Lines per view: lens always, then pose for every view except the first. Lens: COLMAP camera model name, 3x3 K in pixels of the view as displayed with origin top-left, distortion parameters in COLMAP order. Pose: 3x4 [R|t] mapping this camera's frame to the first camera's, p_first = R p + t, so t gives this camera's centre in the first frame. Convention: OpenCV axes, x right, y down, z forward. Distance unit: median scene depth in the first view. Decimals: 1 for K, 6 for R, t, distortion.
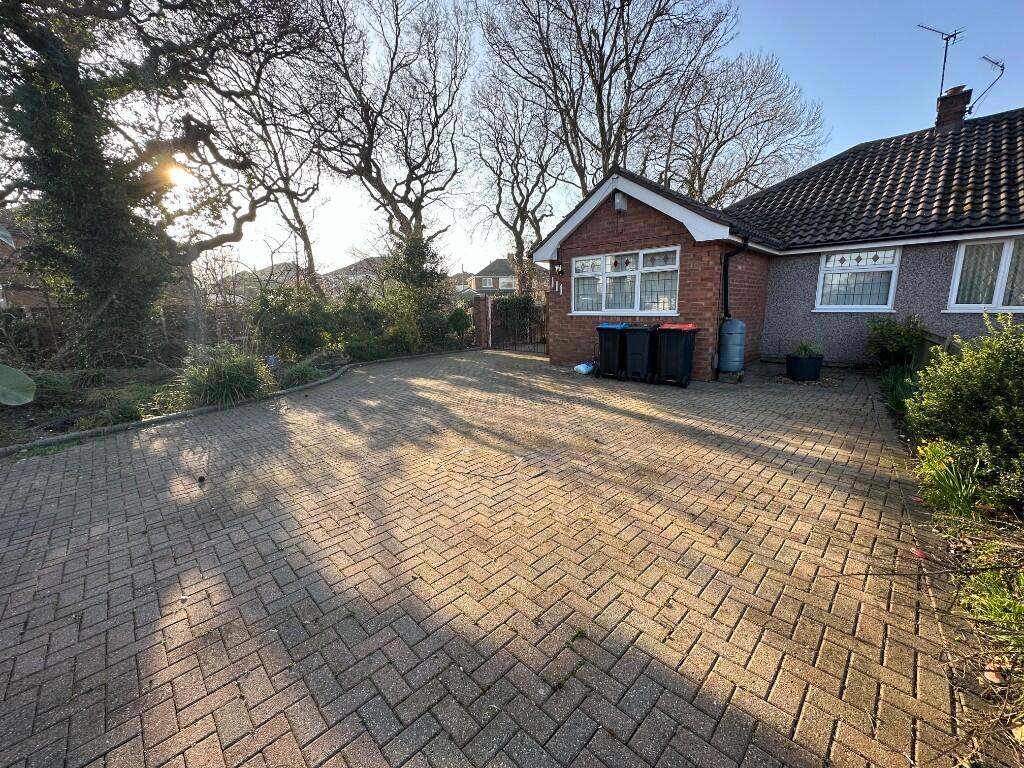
lens RADIAL K [[406.5, 0, 512.0], [0, 406.5, 384.0], [0, 0, 1]] dist [-0.002915, -0.000305]
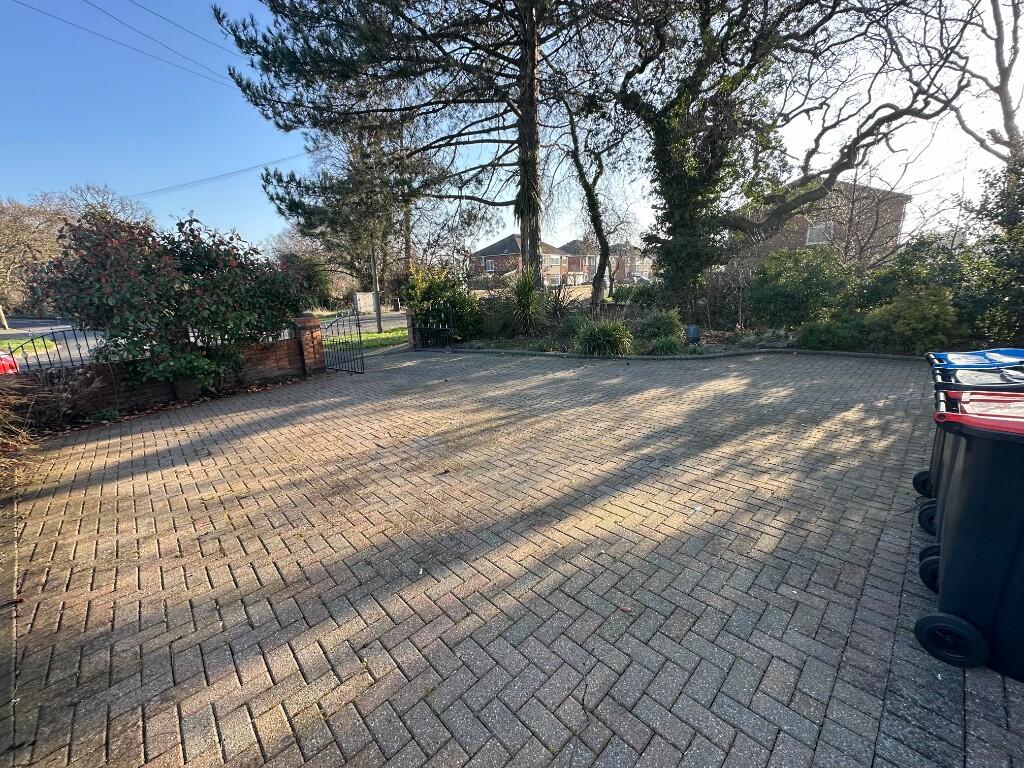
lens RADIAL K [[406.5, 0, 512.0], [0, 406.5, 384.0], [0, 0, 1]] dist [-0.002915, -0.000305]
pose [[-0.022550, 0.258655, -0.965707, 0.869933], [-0.152692, 0.953728, 0.259012, -0.234540], [0.988016, 0.153297, 0.017988, 1.010984]]
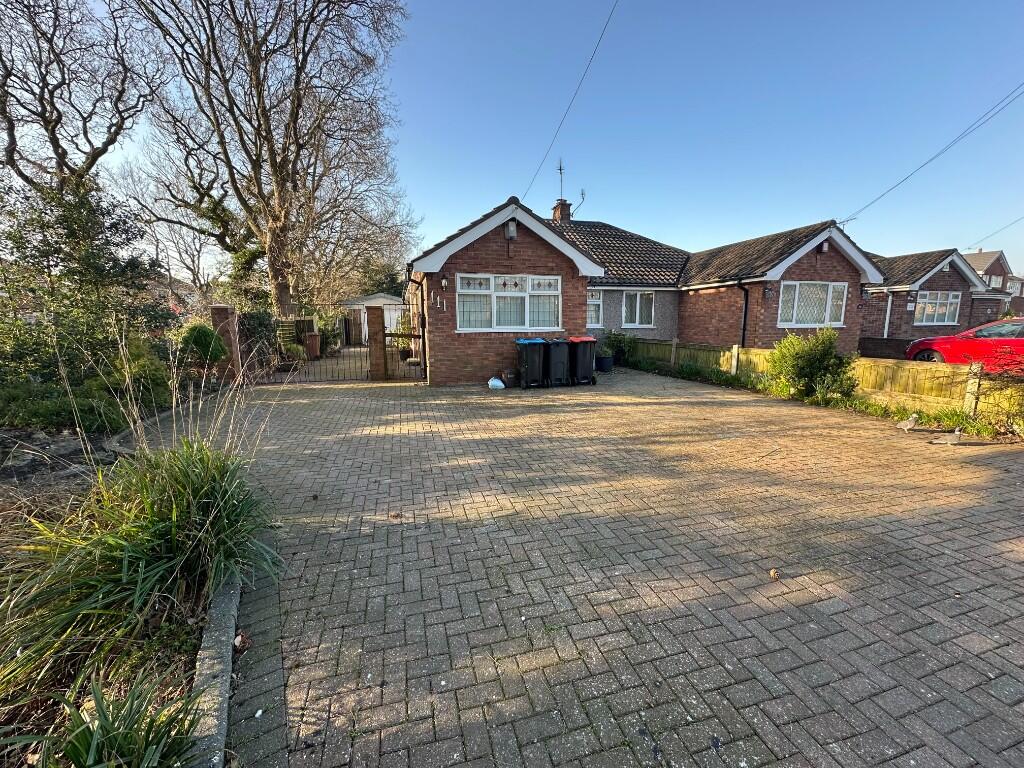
lens RADIAL K [[406.5, 0, 512.0], [0, 406.5, 384.0], [0, 0, 1]] dist [-0.002915, -0.000305]
pose [[0.491515, -0.120703, 0.862464, -1.192275], [0.161798, 0.985763, 0.045750, -0.135071], [-0.855707, 0.117058, 0.504047, 0.787388]]
